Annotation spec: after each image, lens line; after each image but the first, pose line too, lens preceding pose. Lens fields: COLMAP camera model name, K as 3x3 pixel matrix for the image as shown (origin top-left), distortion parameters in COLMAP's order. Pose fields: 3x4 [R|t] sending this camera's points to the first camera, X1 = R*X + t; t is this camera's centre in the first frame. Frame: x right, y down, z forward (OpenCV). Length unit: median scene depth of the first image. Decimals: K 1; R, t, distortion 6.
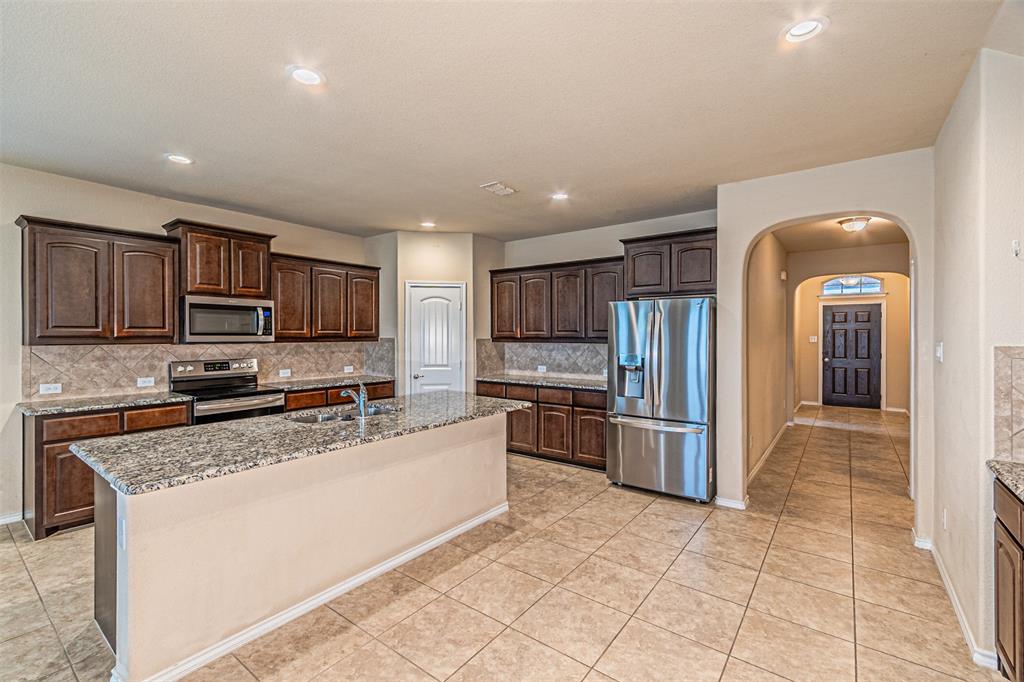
lens RADIAL K [[444.5, 0, 503.7], [0, 444.5, 338.6], [0, 0, 1]] dist [0.006946, -0.002488]
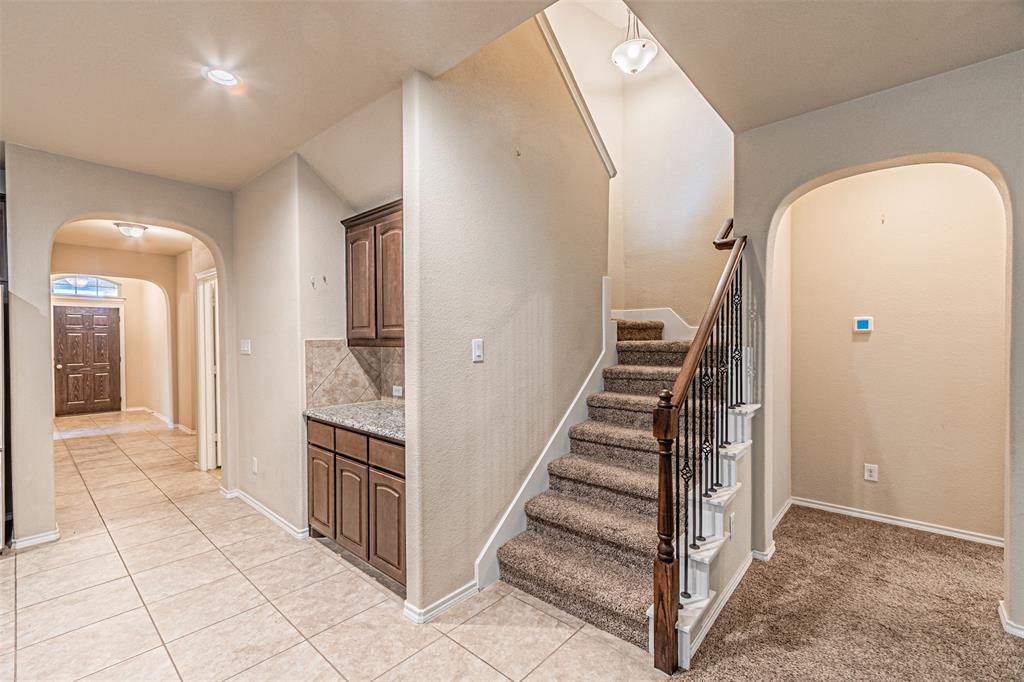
lens RADIAL K [[444.5, 0, 507.4], [0, 444.5, 346.8], [0, 0, 1]] dist [0.006946, -0.002488]
pose [[0.071567, -0.016337, 0.997302, -0.223189], [0.013152, 0.999794, 0.015434, 0.012726], [-0.997349, 0.012012, 0.071767, 0.069530]]
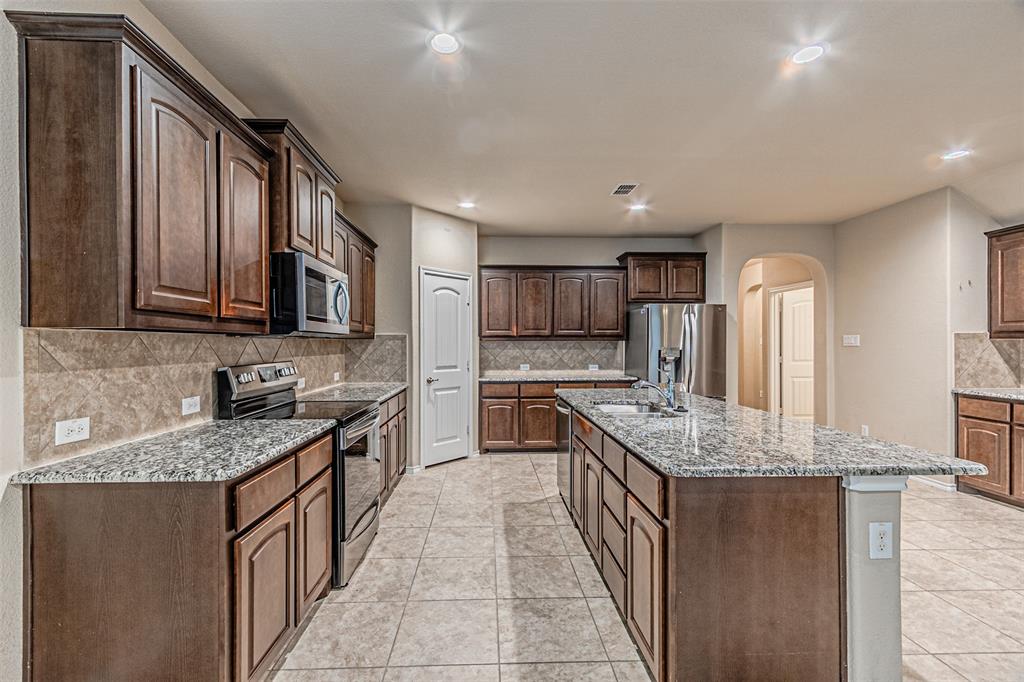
lens RADIAL K [[444.5, 0, 501.9], [0, 444.5, 347.7], [0, 0, 1]] dist [0.006946, -0.002488]
pose [[0.769802, -0.007075, 0.638244, -0.851859], [0.008161, 0.999966, 0.001242, 0.030687], [-0.638231, 0.004252, 0.769833, 0.356255]]
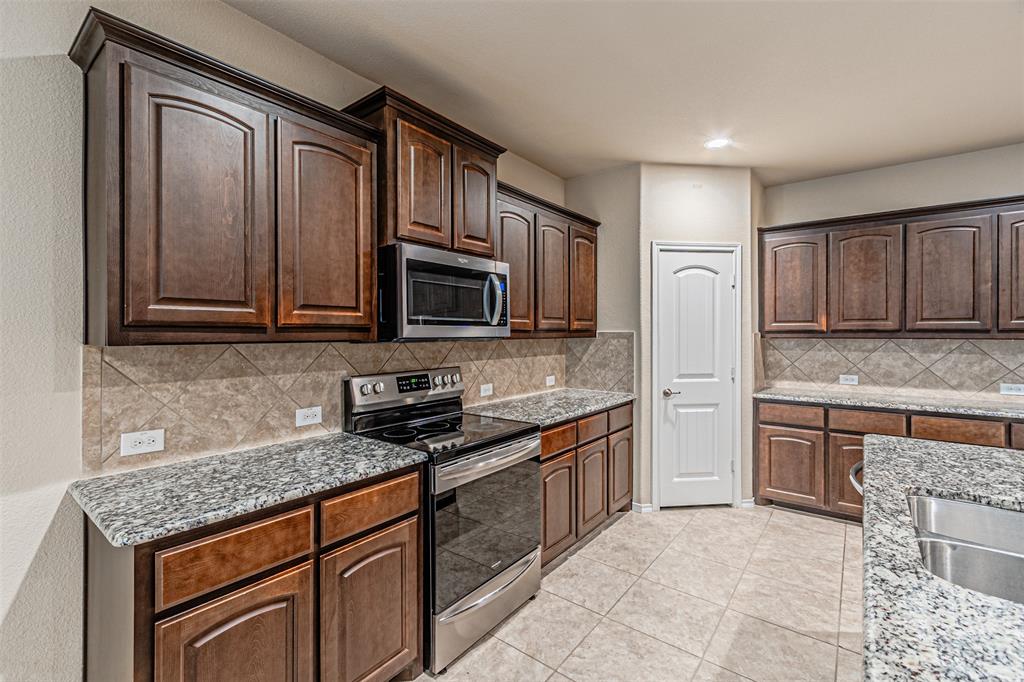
lens RADIAL K [[444.5, 0, 502.5], [0, 444.5, 333.1], [0, 0, 1]] dist [0.006946, -0.002488]
pose [[0.999876, -0.003077, -0.015457, -0.570227], [0.002930, 0.999951, -0.009495, 0.007581], [0.015486, 0.009449, 0.999835, 0.492538]]
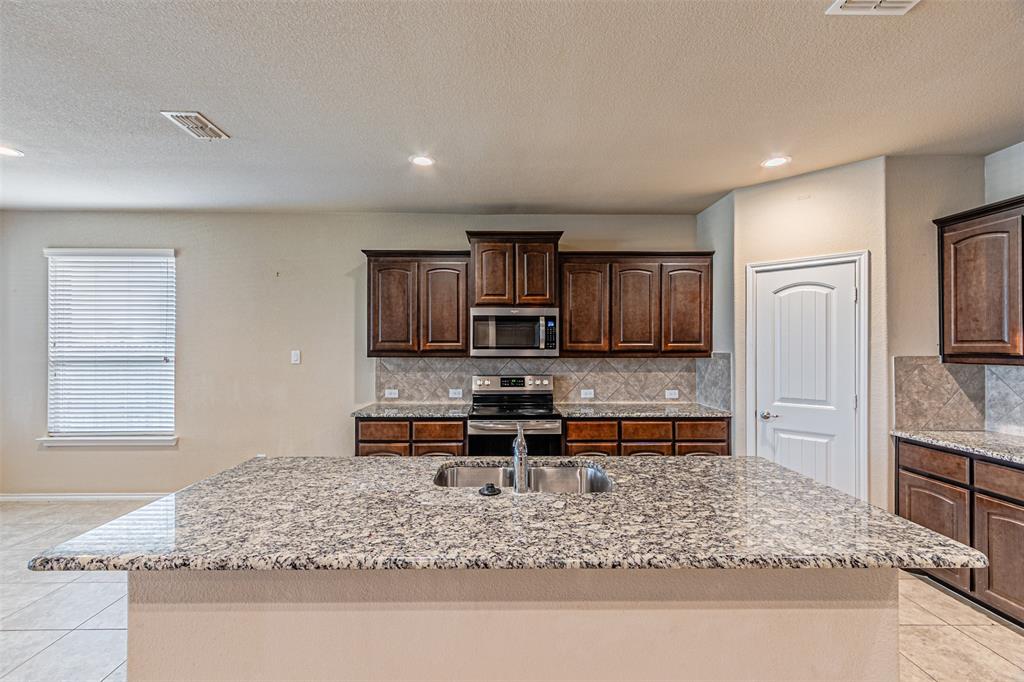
lens RADIAL K [[444.5, 0, 506.6], [0, 444.5, 345.6], [0, 0, 1]] dist [0.006946, -0.002488]
pose [[0.619422, -0.002542, -0.785054, 0.092674], [-0.006350, 0.999946, -0.008248, -0.006844], [0.785032, 0.010094, 0.619372, 0.443530]]
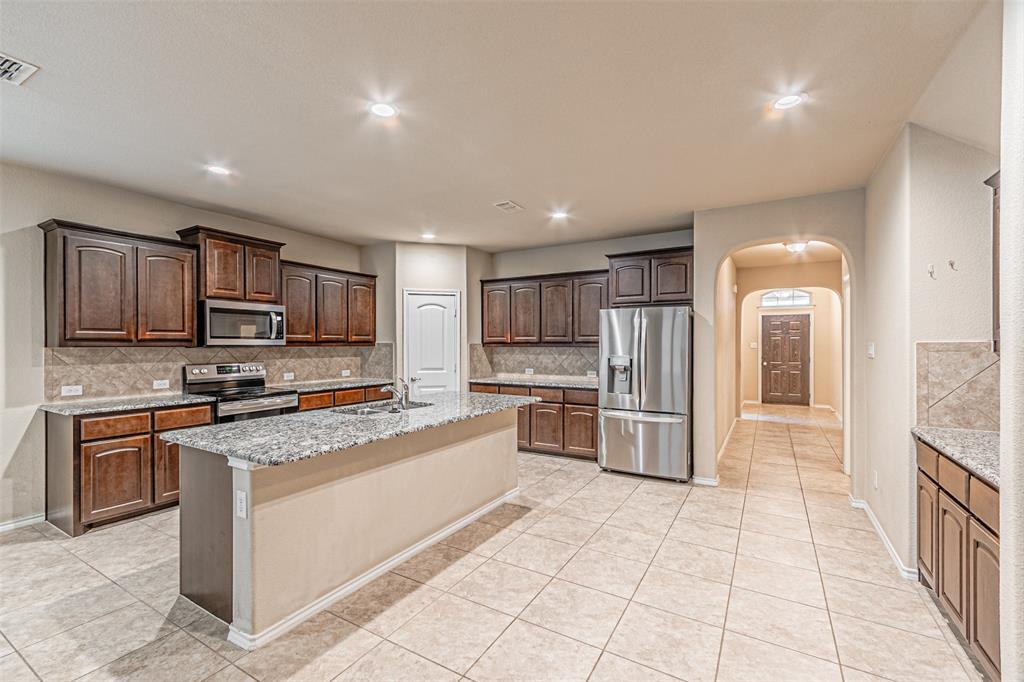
lens RADIAL K [[444.5, 0, 502.4], [0, 444.5, 347.4], [0, 0, 1]] dist [0.006946, -0.002488]
pose [[0.993500, -0.001143, 0.113825, -0.144422], [0.001277, 0.999999, -0.001106, 0.014994], [-0.113824, 0.001244, 0.993500, -0.097063]]
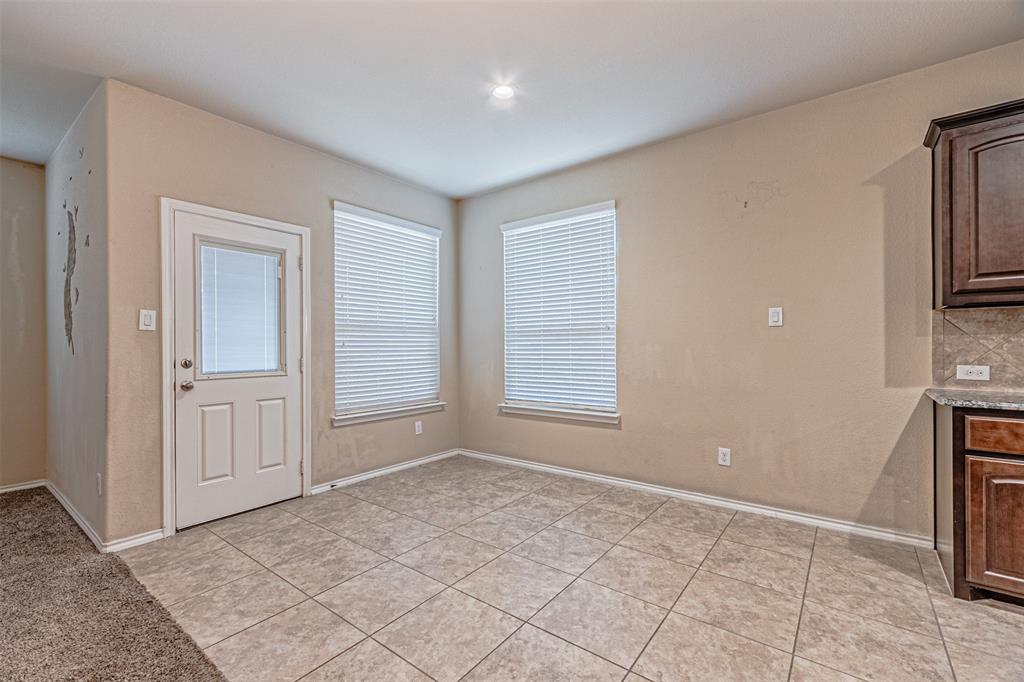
lens RADIAL K [[444.5, 0, 508.8], [0, 444.5, 343.8], [0, 0, 1]] dist [0.006946, -0.002488]
pose [[-0.003105, -0.006424, -0.999975, -0.296089], [-0.002117, 0.999977, -0.006418, 0.065129], [0.999993, 0.002097, -0.003119, 0.263996]]
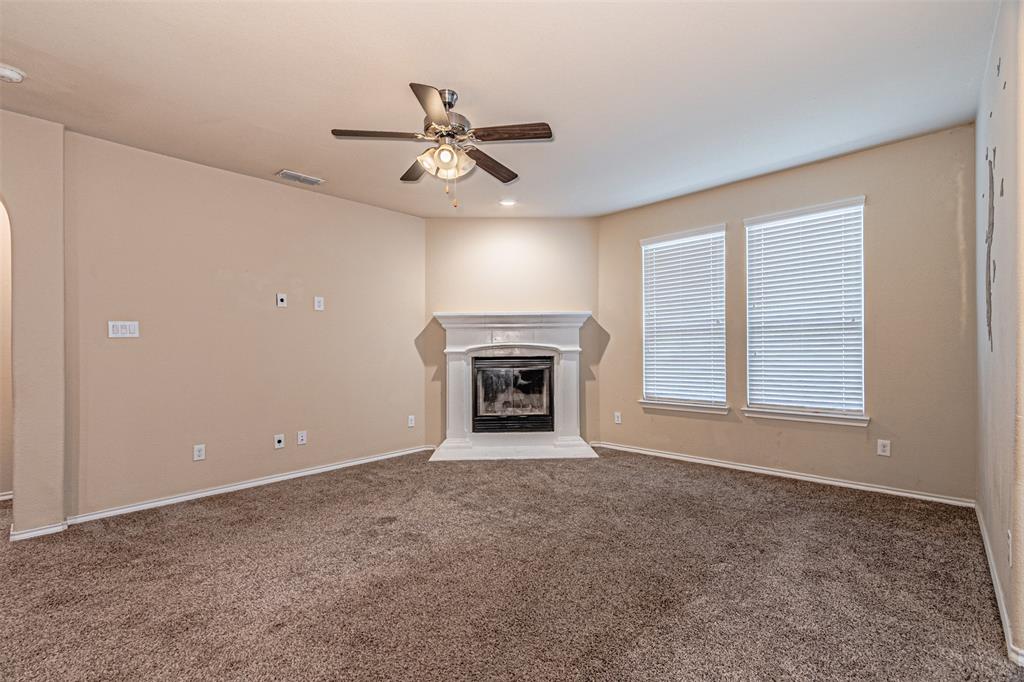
lens RADIAL K [[444.5, 0, 517.0], [0, 444.5, 345.3], [0, 0, 1]] dist [0.006946, -0.002488]
pose [[-0.993980, 0.011250, 0.108980, -0.511669], [0.012281, 0.999886, 0.008798, 0.061392], [-0.108869, 0.010084, -0.994005, 0.149424]]
